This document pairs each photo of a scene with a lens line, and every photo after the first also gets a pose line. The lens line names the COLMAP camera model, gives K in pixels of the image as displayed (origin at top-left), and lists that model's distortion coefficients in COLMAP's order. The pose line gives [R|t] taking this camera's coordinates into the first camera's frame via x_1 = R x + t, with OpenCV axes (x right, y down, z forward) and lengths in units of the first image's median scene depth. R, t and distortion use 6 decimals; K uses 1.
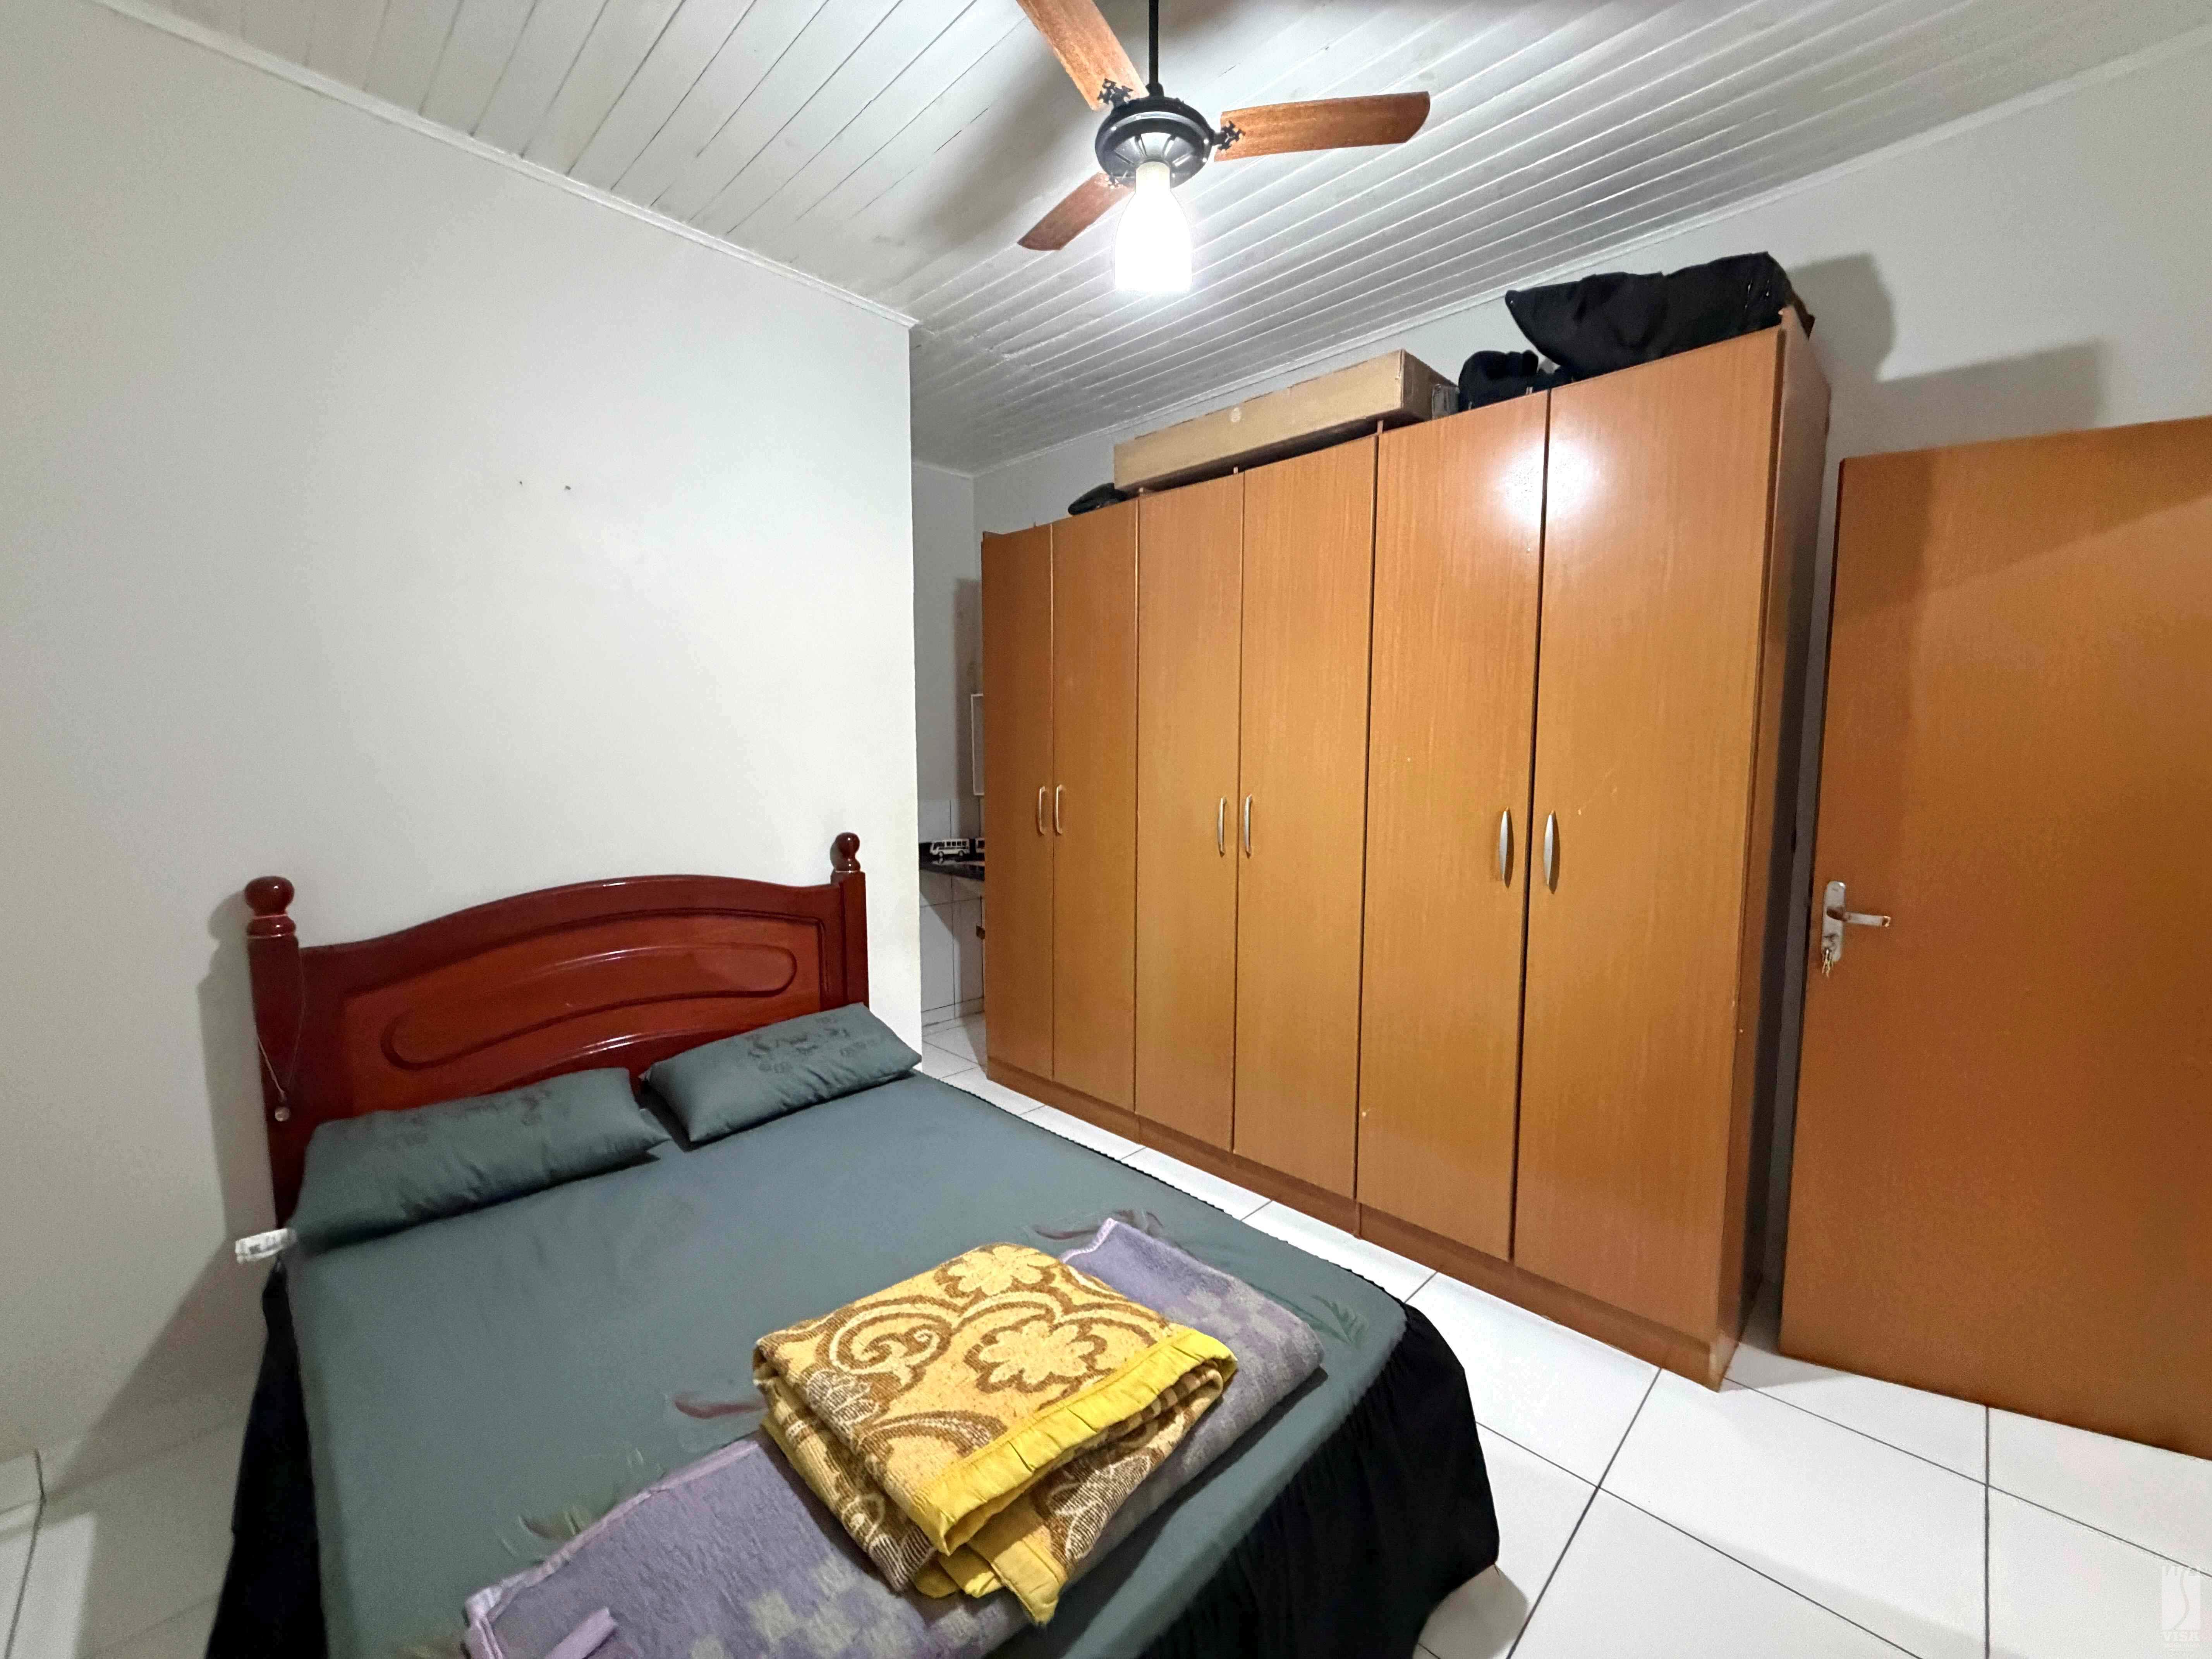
lens RADIAL K [[881.8, 0, 1098.6], [0, 881.8, 834.0], [0, 0, 1]] dist [-0.000415, -0.000219]
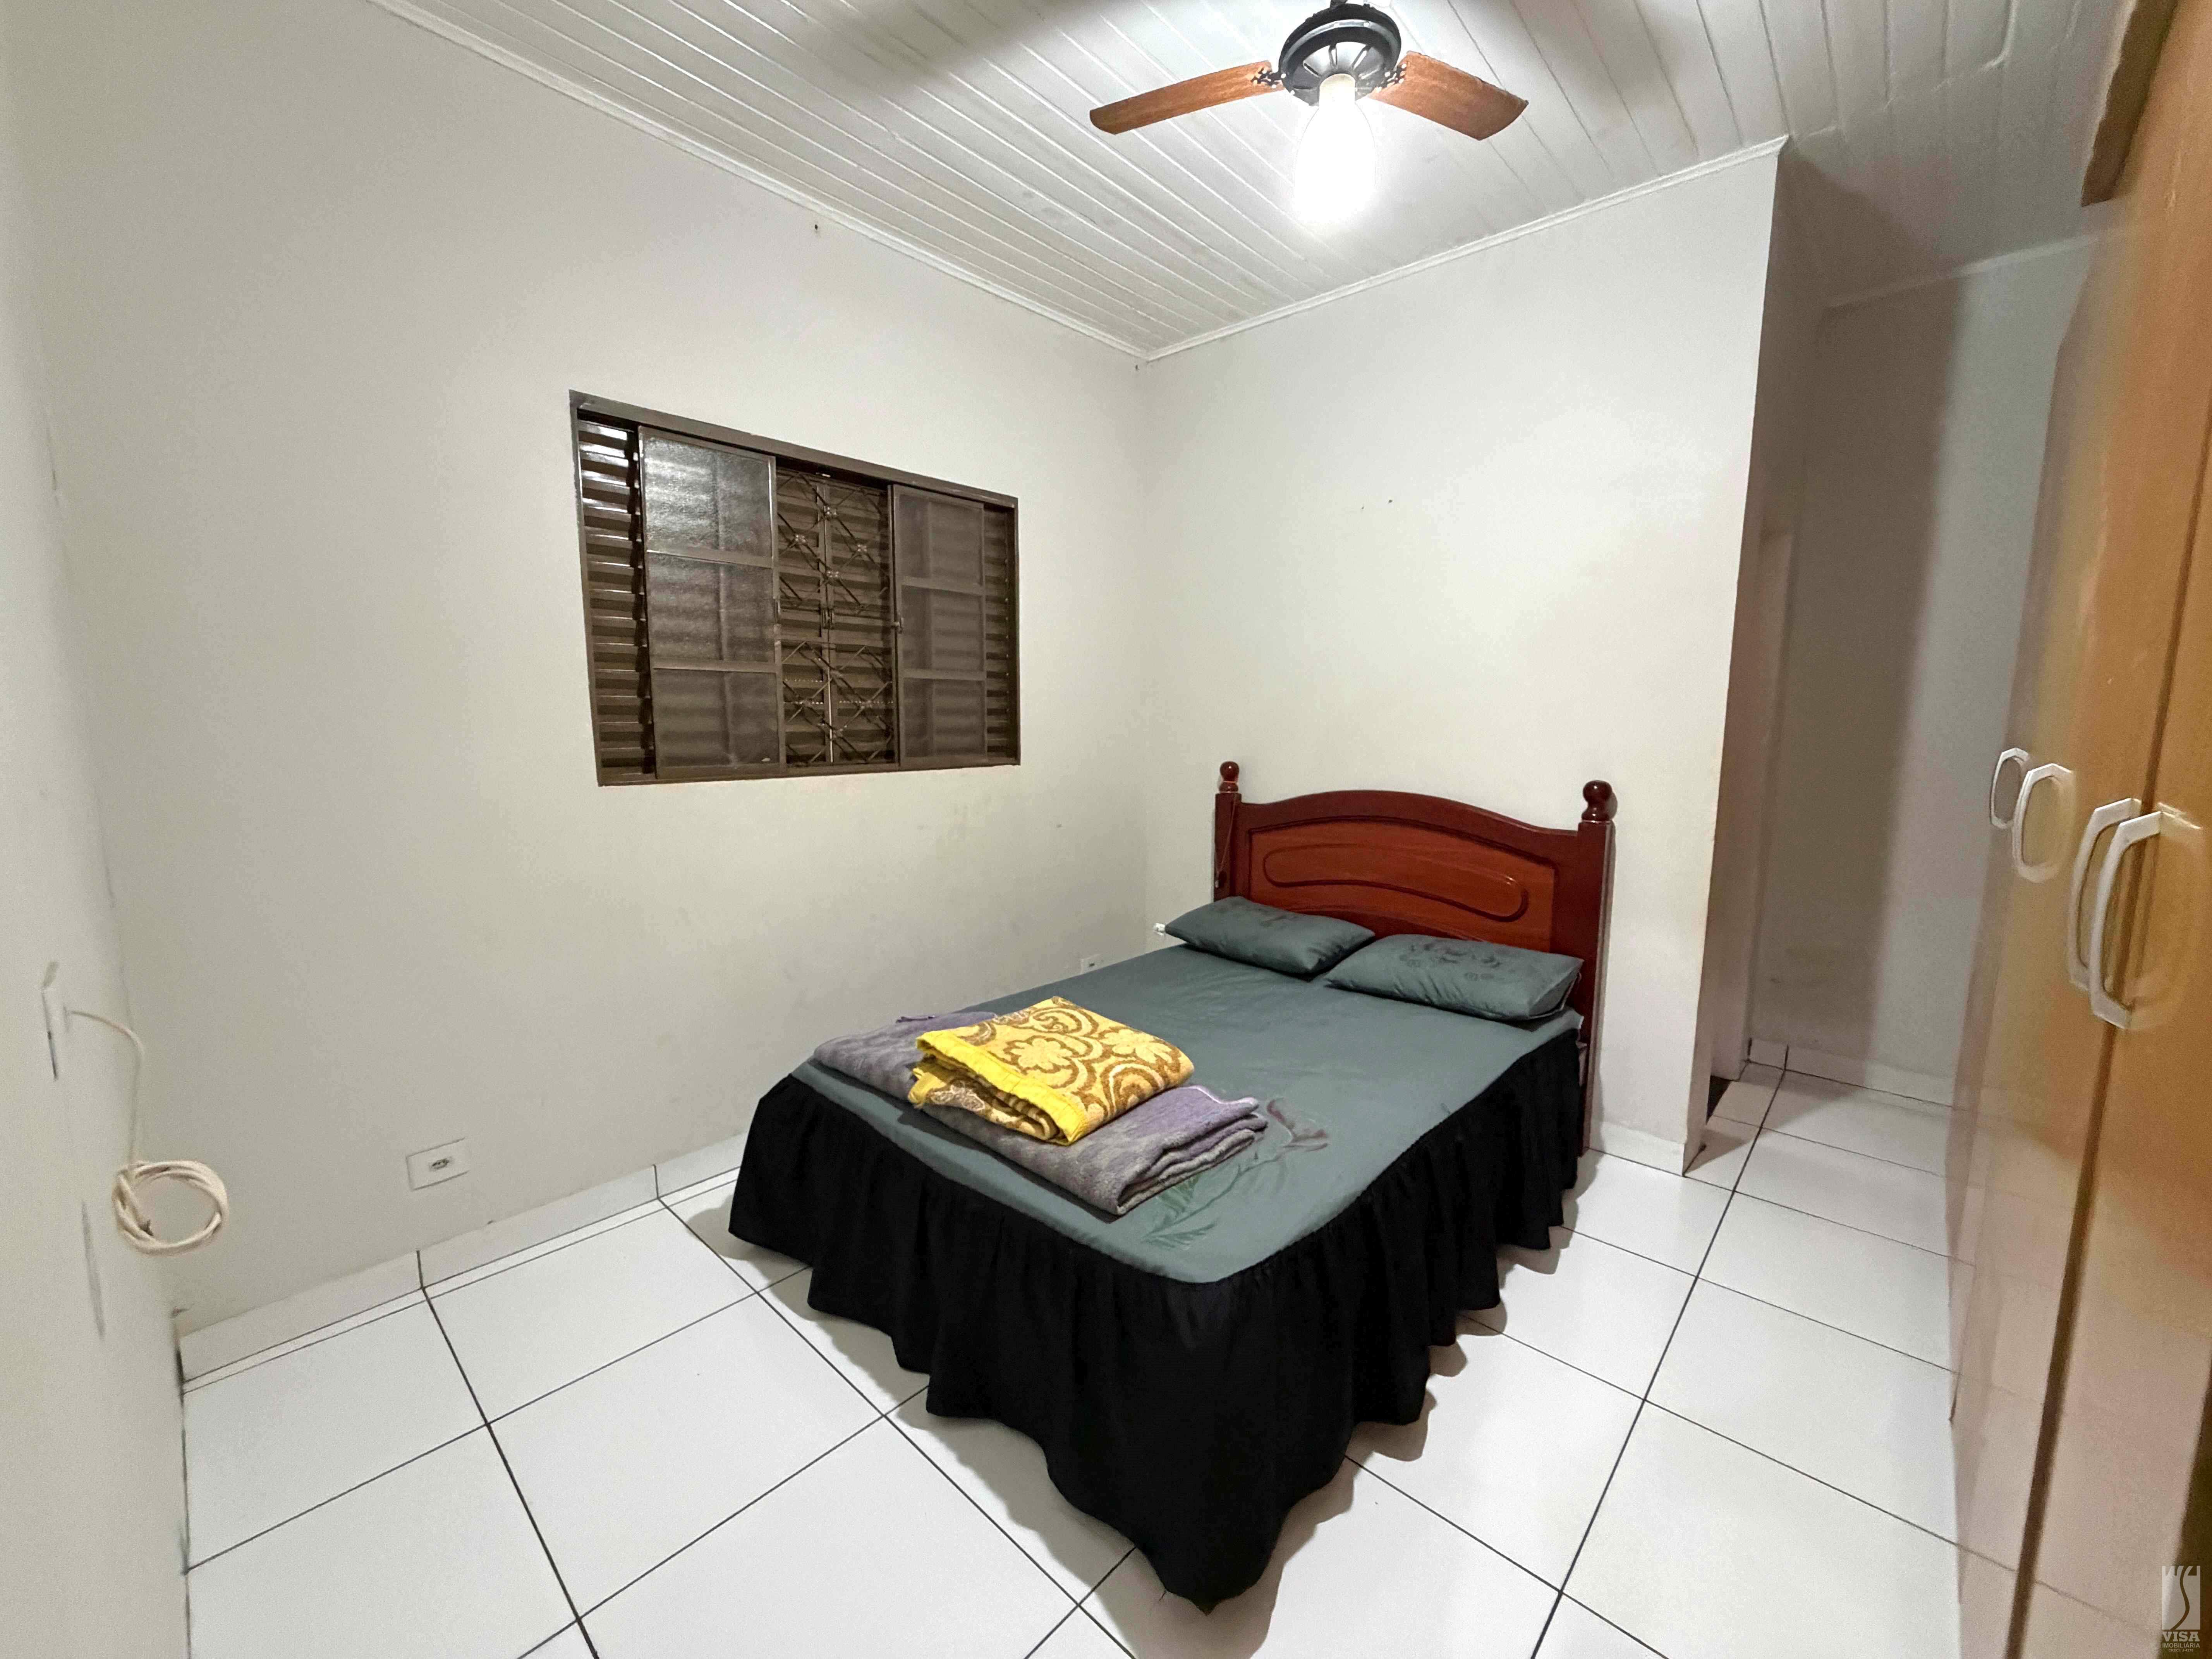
lens RADIAL K [[881.8, 0, 1099.2], [0, 881.8, 828.0], [0, 0, 1]] dist [-0.000415, -0.000219]
pose [[0.026651, 0.132938, -0.990766, 1.404667], [-0.103862, 0.986122, 0.129521, -0.037803], [0.994235, 0.099451, 0.040088, 0.949492]]
